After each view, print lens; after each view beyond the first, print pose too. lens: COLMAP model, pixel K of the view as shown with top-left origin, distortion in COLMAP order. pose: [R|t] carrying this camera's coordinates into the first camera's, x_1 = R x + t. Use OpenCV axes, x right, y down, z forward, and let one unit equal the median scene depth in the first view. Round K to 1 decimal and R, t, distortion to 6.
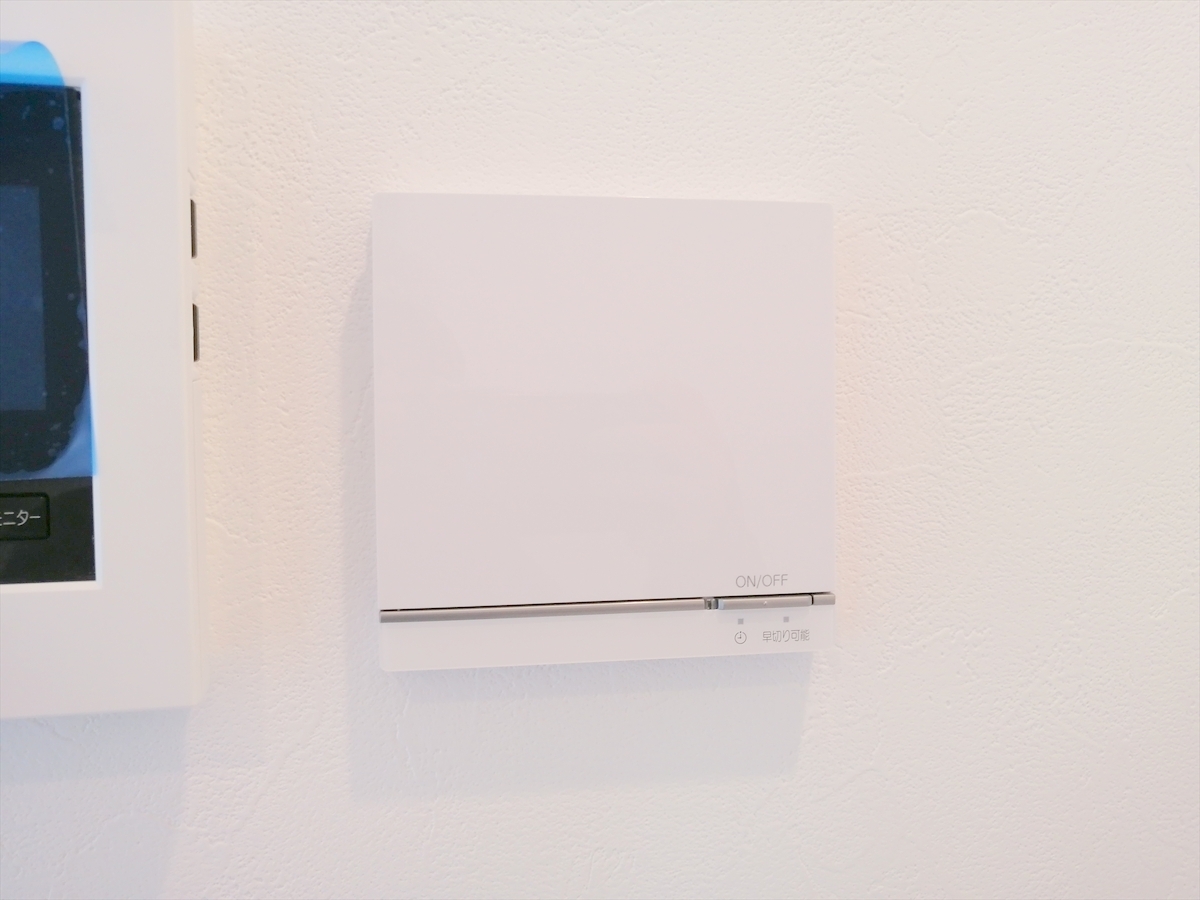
lens RADIAL K [[948.3, 0, 599.2], [0, 948.3, 449.2], [0, 0, 1]] dist [-0.055198, 0.075536]
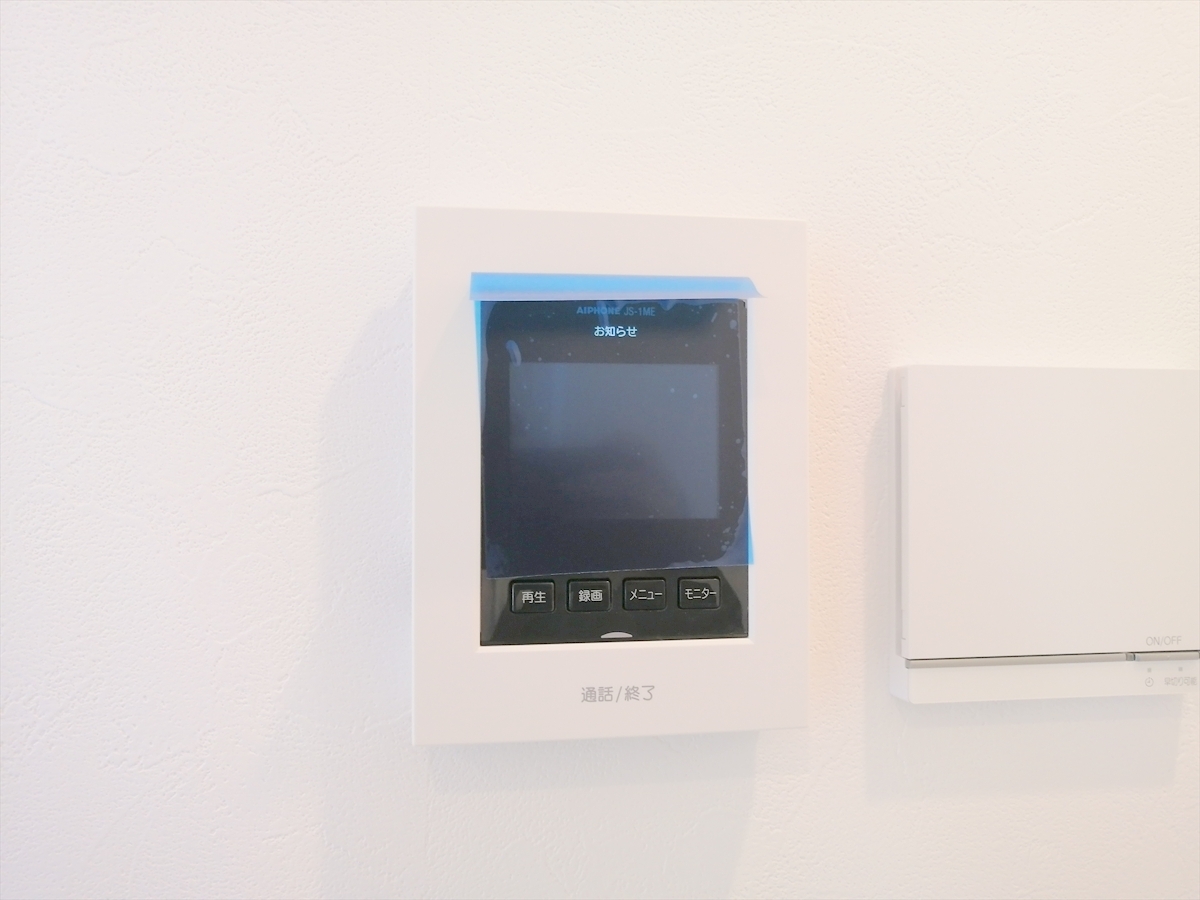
lens RADIAL K [[948.3, 0, 609.7], [0, 948.3, 453.3], [0, 0, 1]] dist [-0.055198, 0.075536]
pose [[0.999910, 0.010357, -0.008499, -0.641249], [-0.010794, 0.998528, -0.053150, -0.054003], [0.007936, 0.053237, 0.998550, -0.401339]]
